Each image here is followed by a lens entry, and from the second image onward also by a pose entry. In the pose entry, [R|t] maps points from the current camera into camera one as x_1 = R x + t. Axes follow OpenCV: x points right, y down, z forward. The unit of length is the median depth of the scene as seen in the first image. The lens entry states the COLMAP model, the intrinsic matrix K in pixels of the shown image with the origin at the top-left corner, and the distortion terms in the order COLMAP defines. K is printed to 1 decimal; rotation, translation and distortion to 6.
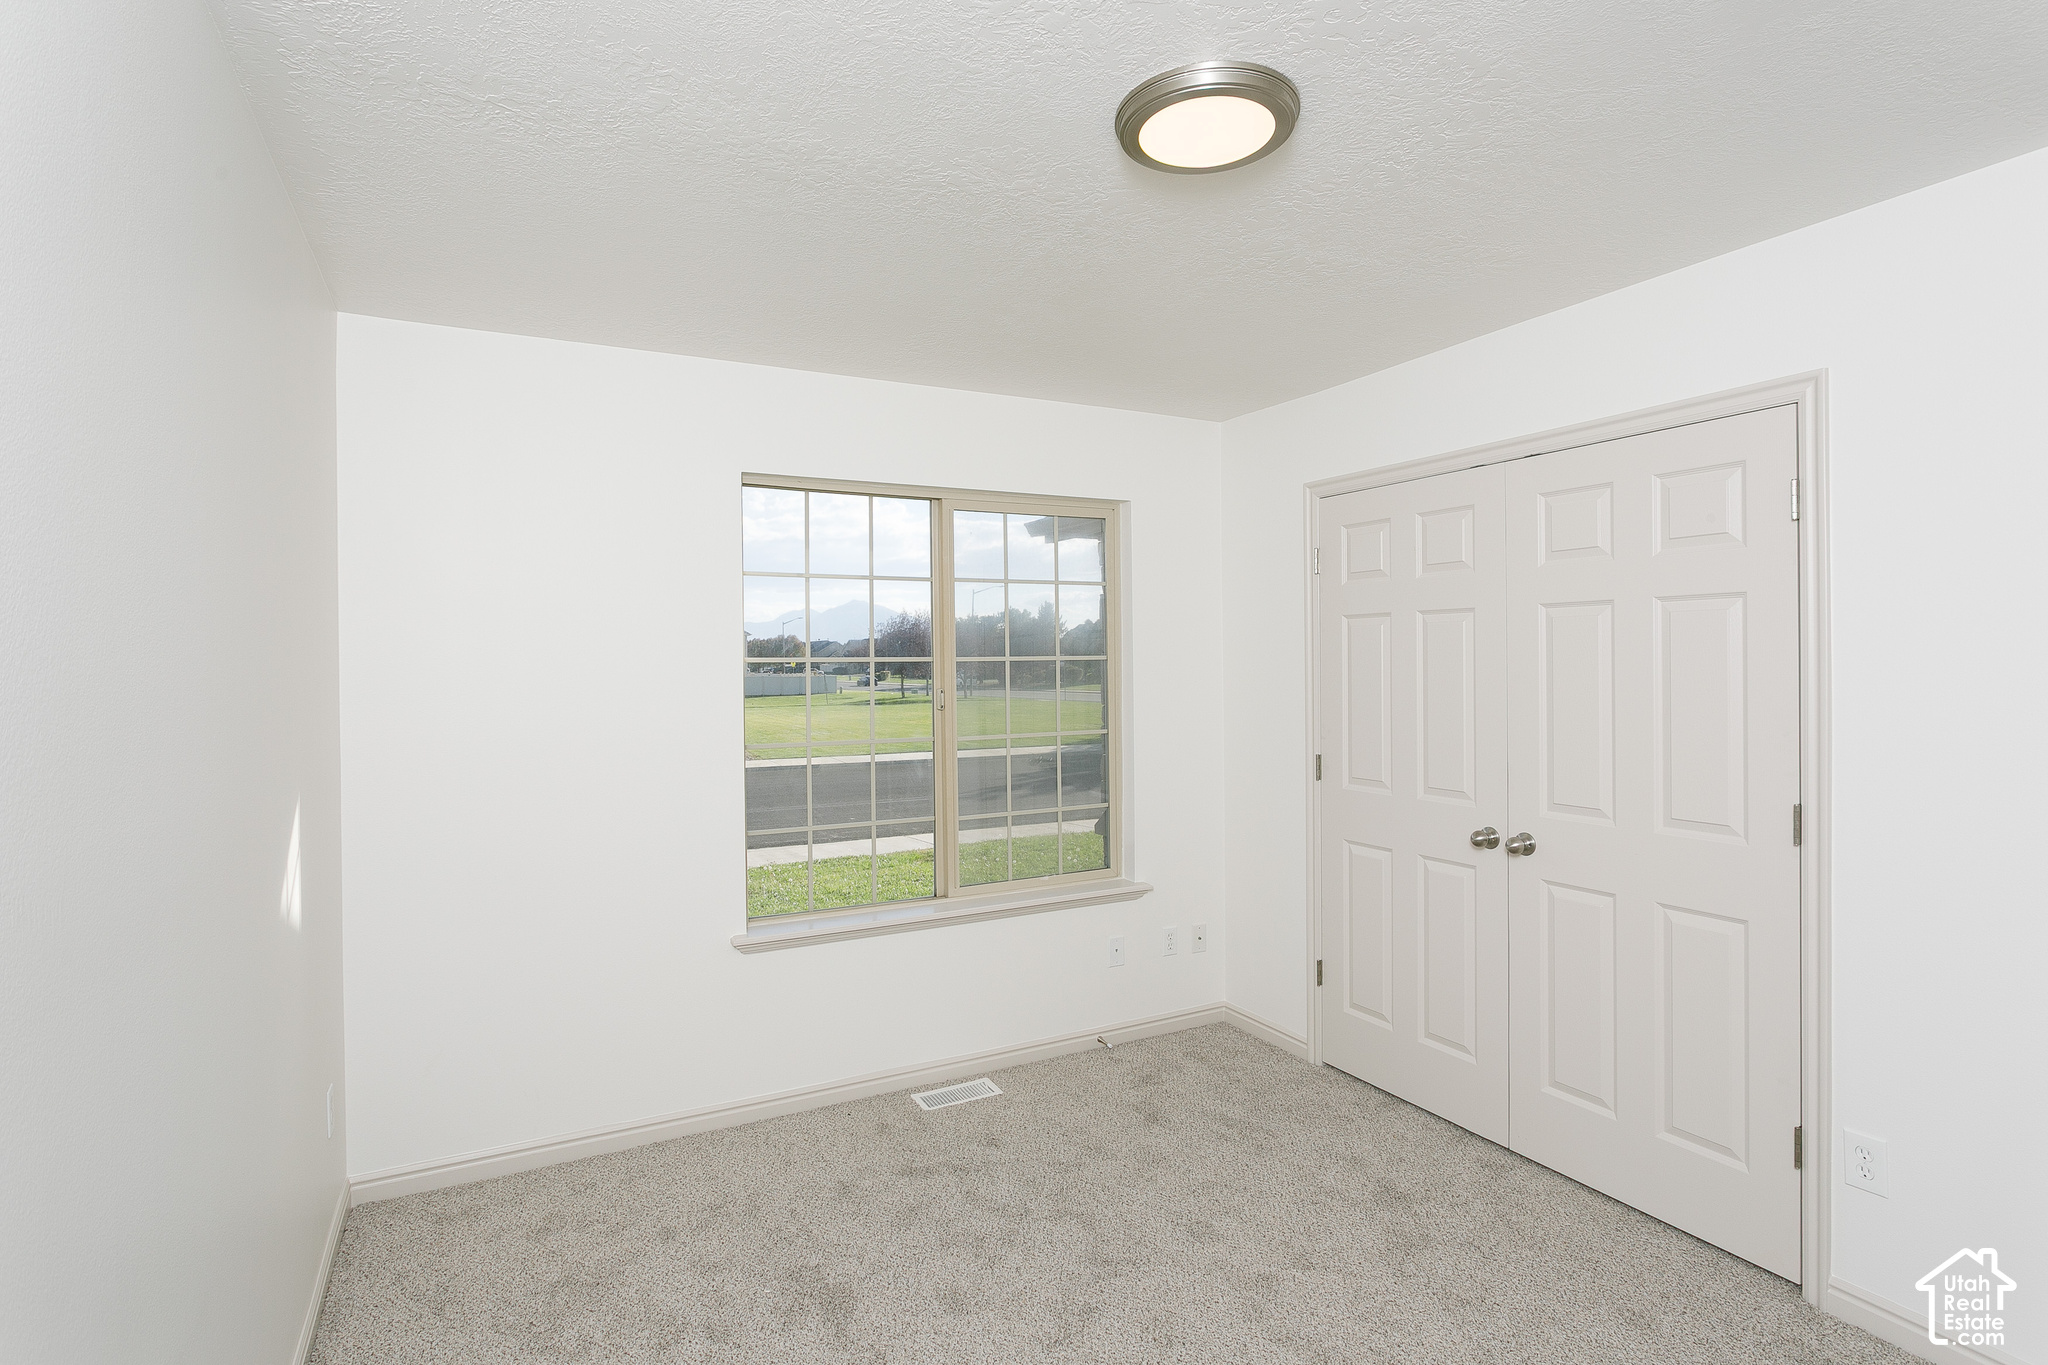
lens RADIAL K [[1019.3, 0, 1037.8], [0, 1019.3, 665.5], [0, 0, 1]] dist [-0.032315, 0.000611]
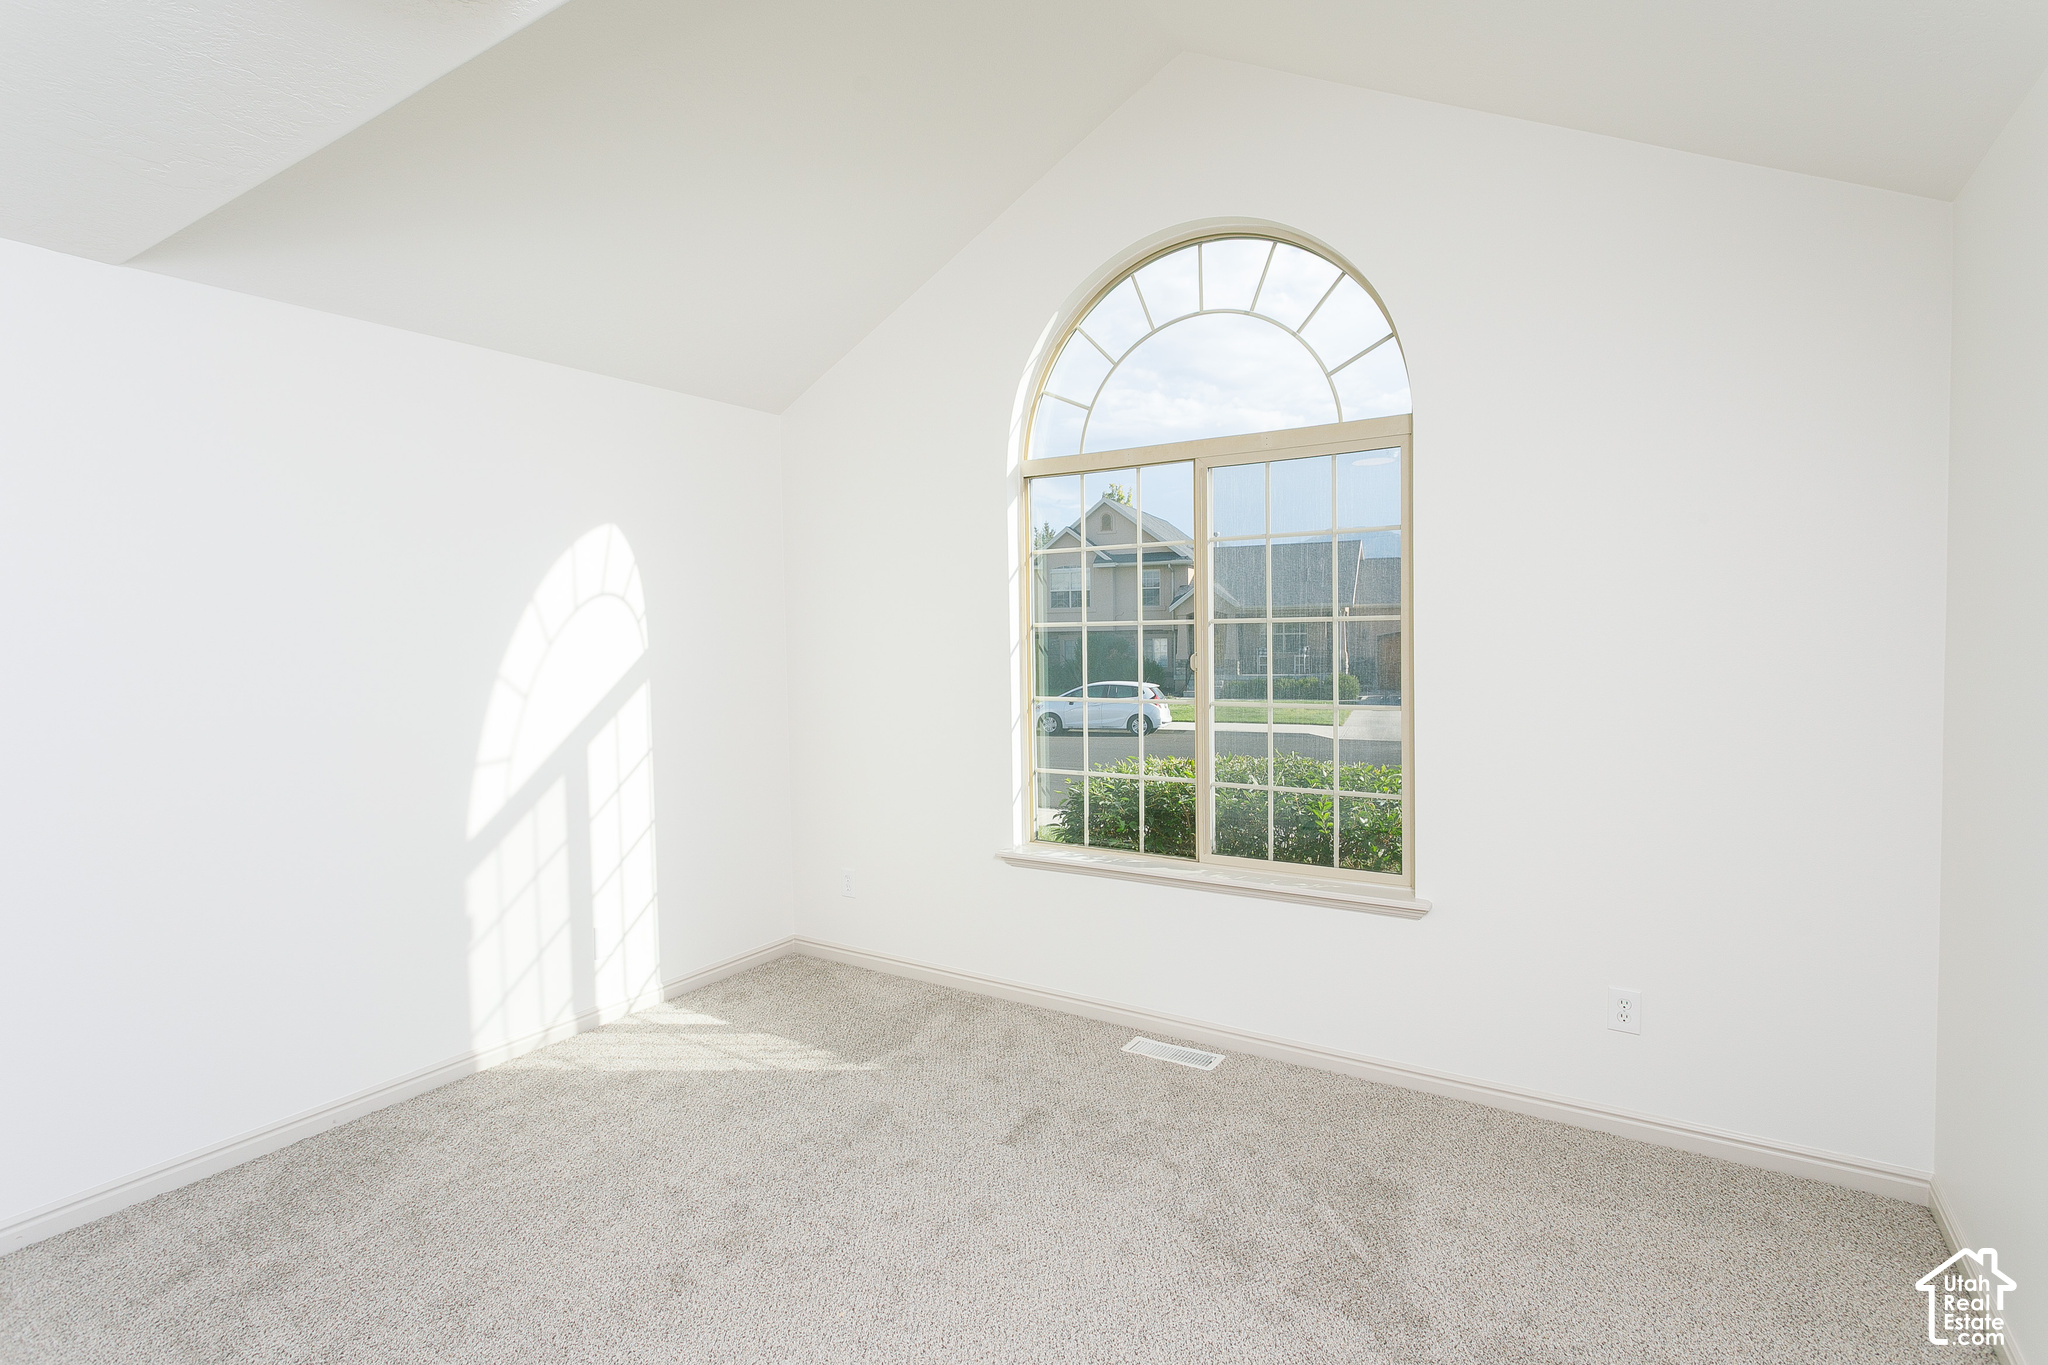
lens RADIAL K [[1019.3, 0, 1037.8], [0, 1019.3, 665.5], [0, 0, 1]] dist [-0.032315, 0.000611]
pose [[0.487730, 0.037272, -0.872199, 0.668541], [0.006196, 0.998915, 0.046151, -0.009562], [0.872973, -0.027913, 0.486970, 0.371105]]
